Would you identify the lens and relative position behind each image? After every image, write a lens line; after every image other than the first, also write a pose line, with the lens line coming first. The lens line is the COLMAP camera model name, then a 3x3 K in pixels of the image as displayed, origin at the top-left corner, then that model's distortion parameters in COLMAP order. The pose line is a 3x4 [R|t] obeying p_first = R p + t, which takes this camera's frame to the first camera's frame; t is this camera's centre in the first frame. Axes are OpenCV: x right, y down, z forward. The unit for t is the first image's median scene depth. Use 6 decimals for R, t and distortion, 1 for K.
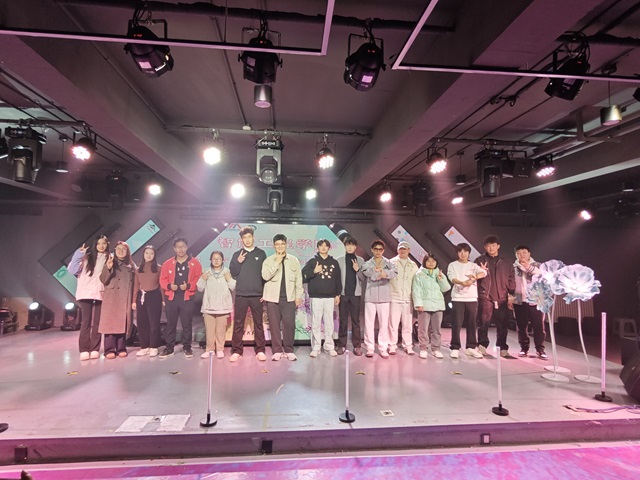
lens RADIAL K [[367.3, 0, 318.8], [0, 367.3, 238.3], [0, 0, 1]] dist [0.009307, 0.000311]
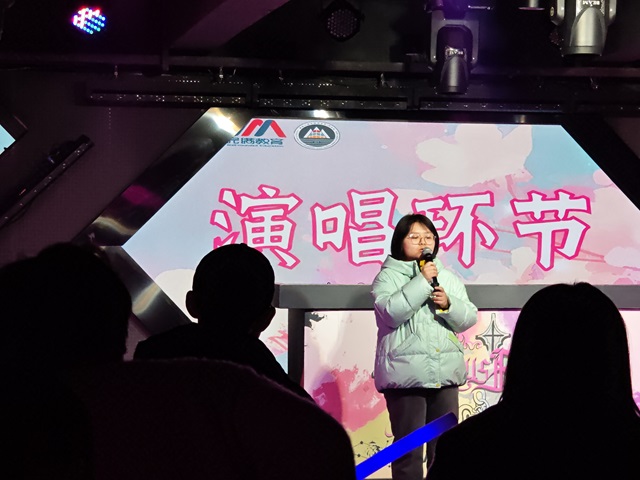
lens RADIAL K [[1900.3, 0, 321.1], [0, 1900.3, 245.1], [0, 0, 1]] dist [0.233475, 0.000000]
pose [[0.994555, -0.005640, 0.104059, -0.628992], [-0.000300, 0.998376, 0.056972, -0.048796], [-0.104211, -0.056693, 0.992938, -0.983868]]
